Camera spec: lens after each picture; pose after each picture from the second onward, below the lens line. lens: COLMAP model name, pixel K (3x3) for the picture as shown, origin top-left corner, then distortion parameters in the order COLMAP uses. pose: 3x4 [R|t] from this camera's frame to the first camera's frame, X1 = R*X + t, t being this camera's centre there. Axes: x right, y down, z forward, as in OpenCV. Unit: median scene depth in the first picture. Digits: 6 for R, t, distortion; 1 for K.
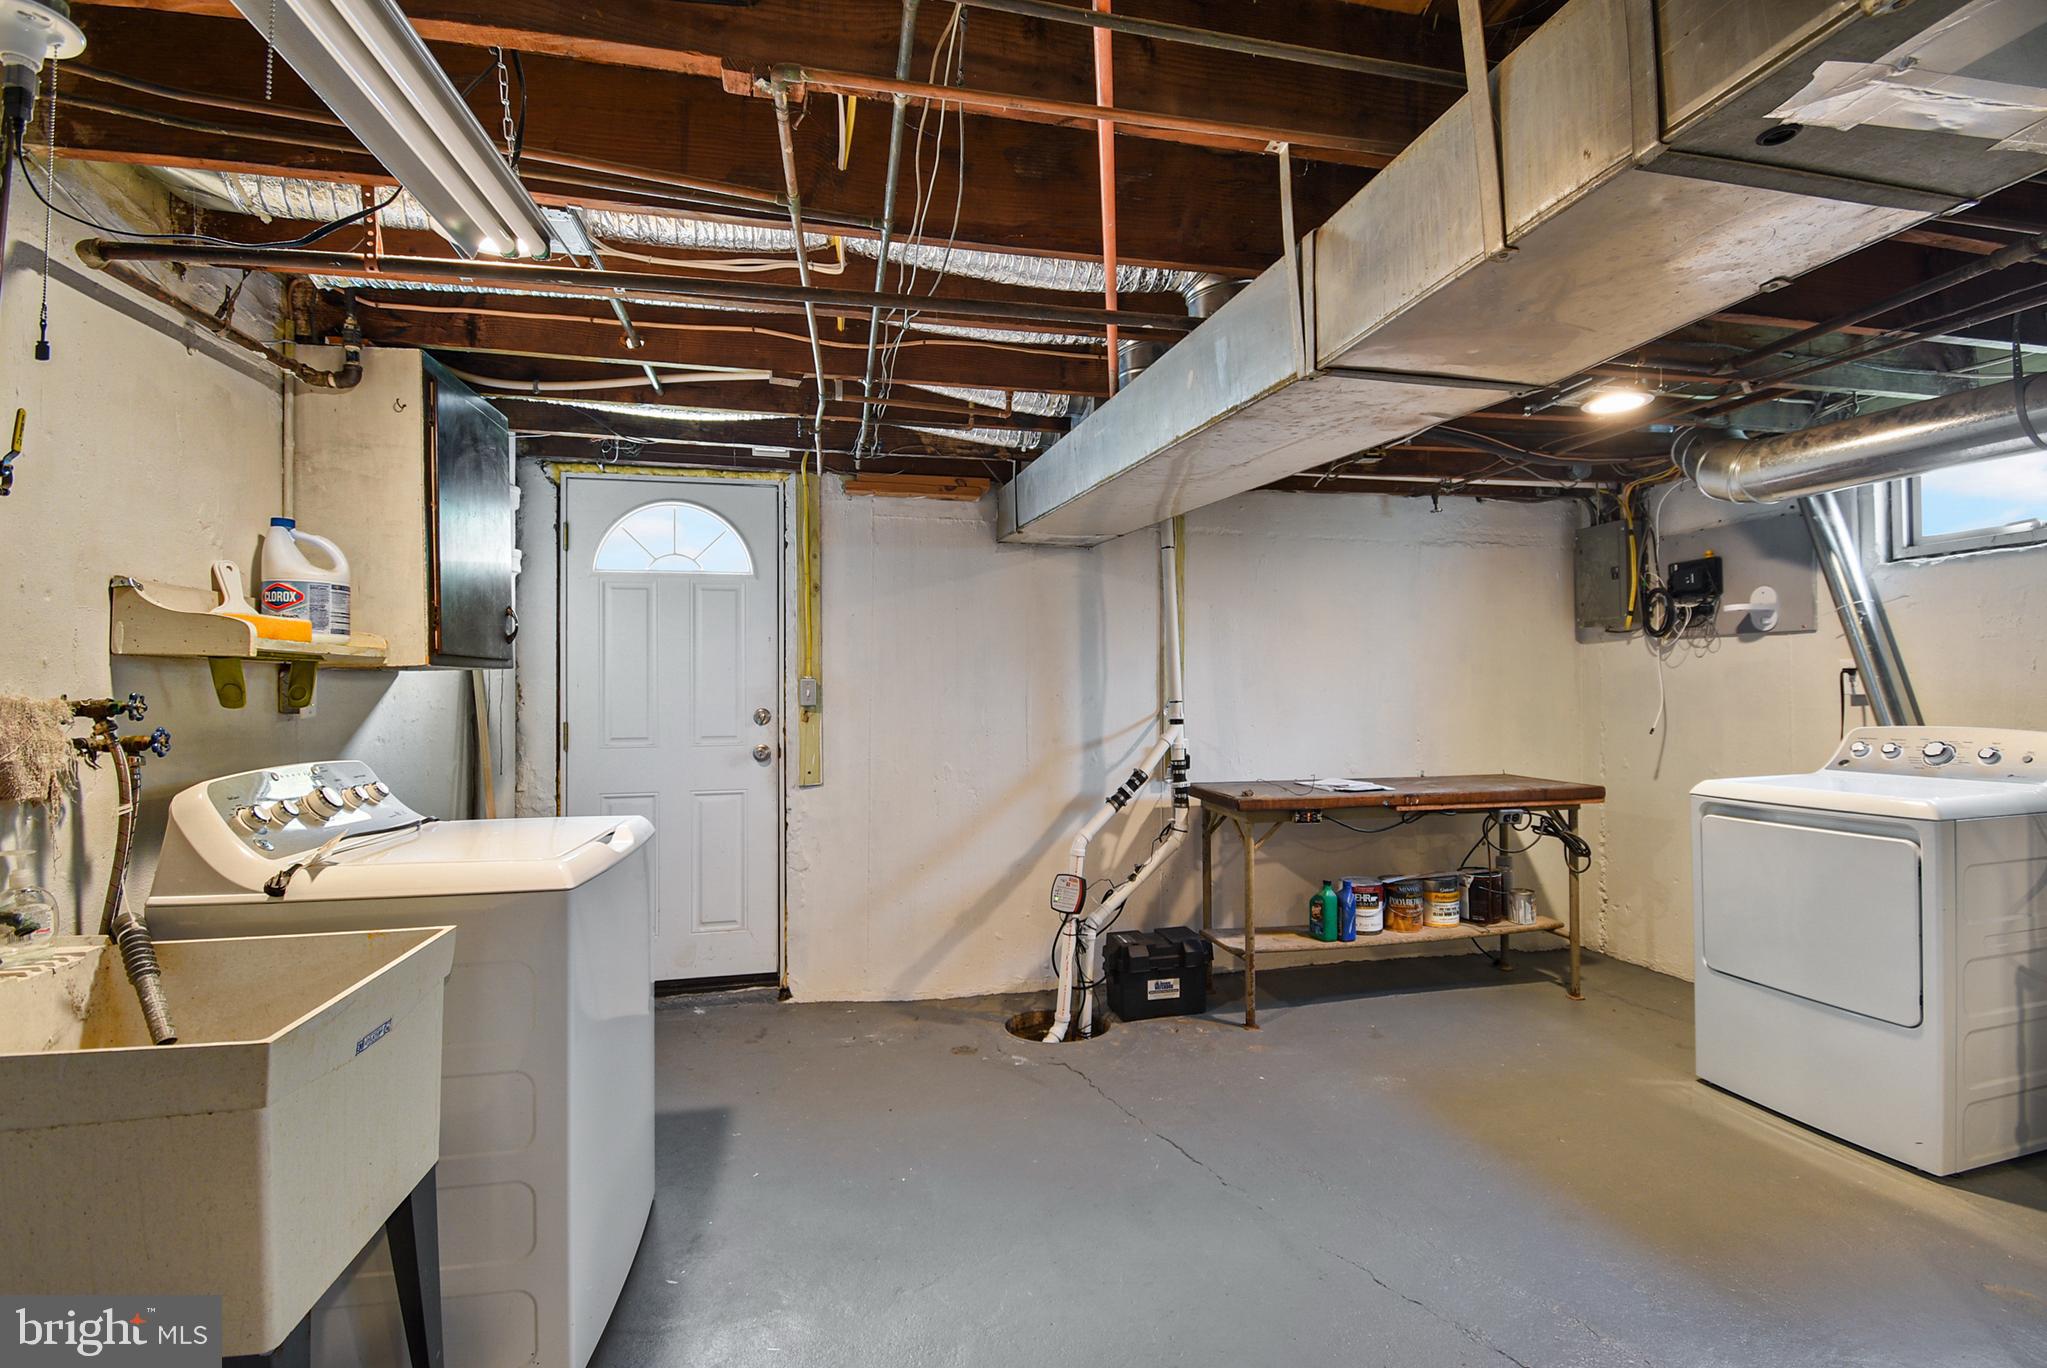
lens RADIAL K [[918.0, 0, 1037.4], [0, 918.0, 670.1], [0, 0, 1]] dist [0.011234, -0.020469]
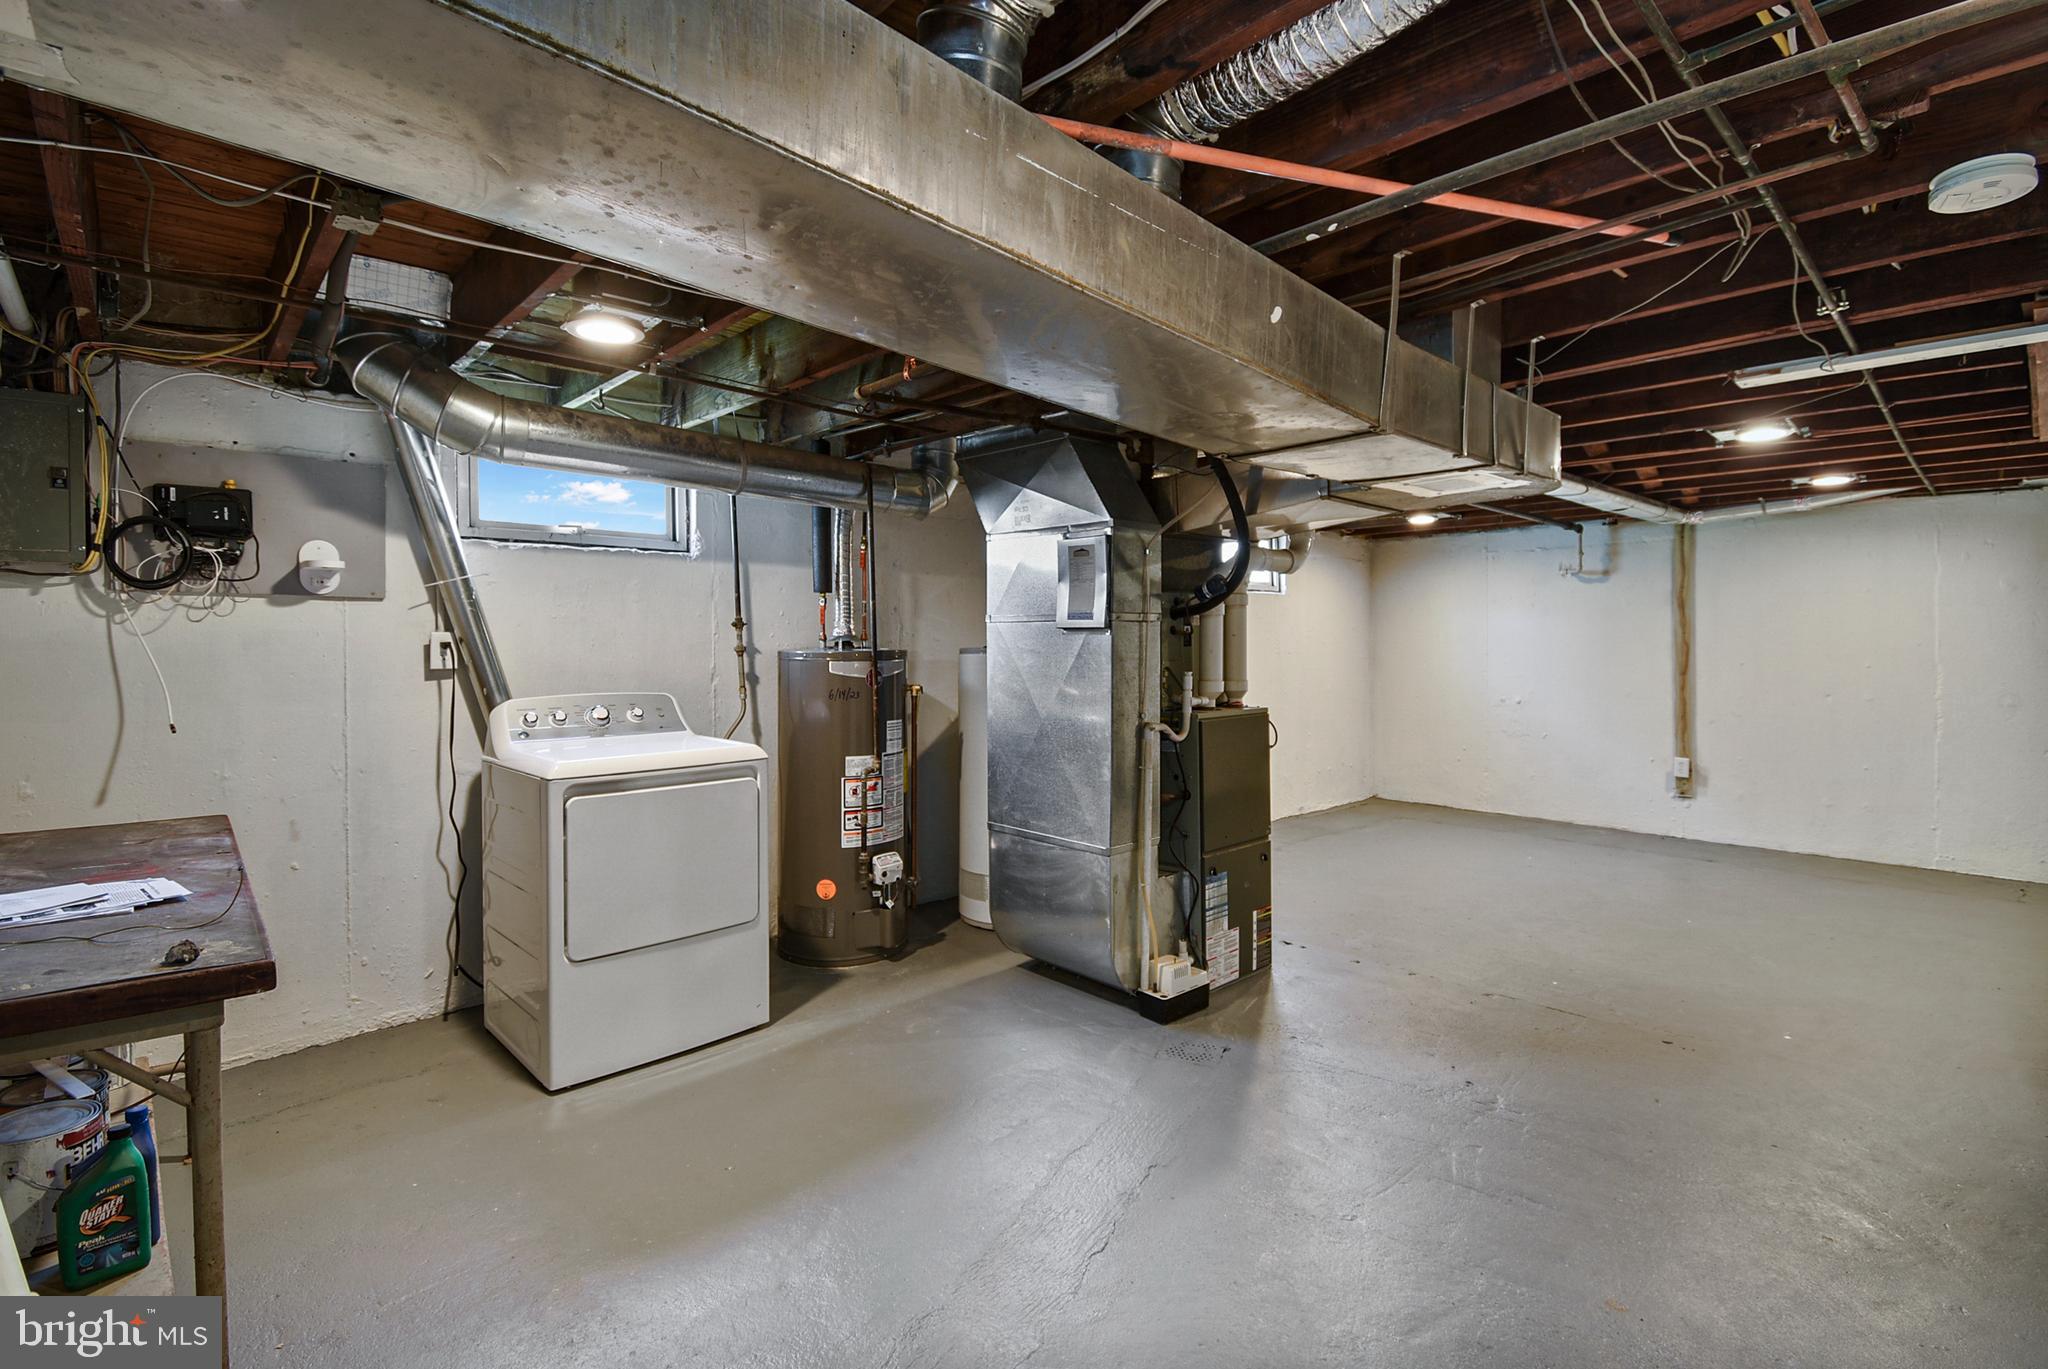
lens RADIAL K [[918.4, 0, 1037.9], [0, 918.4, 670.5], [0, 0, 1]] dist [0.011234, -0.020469]
pose [[-0.505869, -0.008091, 0.862572, -0.251086], [-0.009429, 0.999948, 0.003850, 0.017251], [-0.862559, -0.006186, -0.505919, 0.873113]]
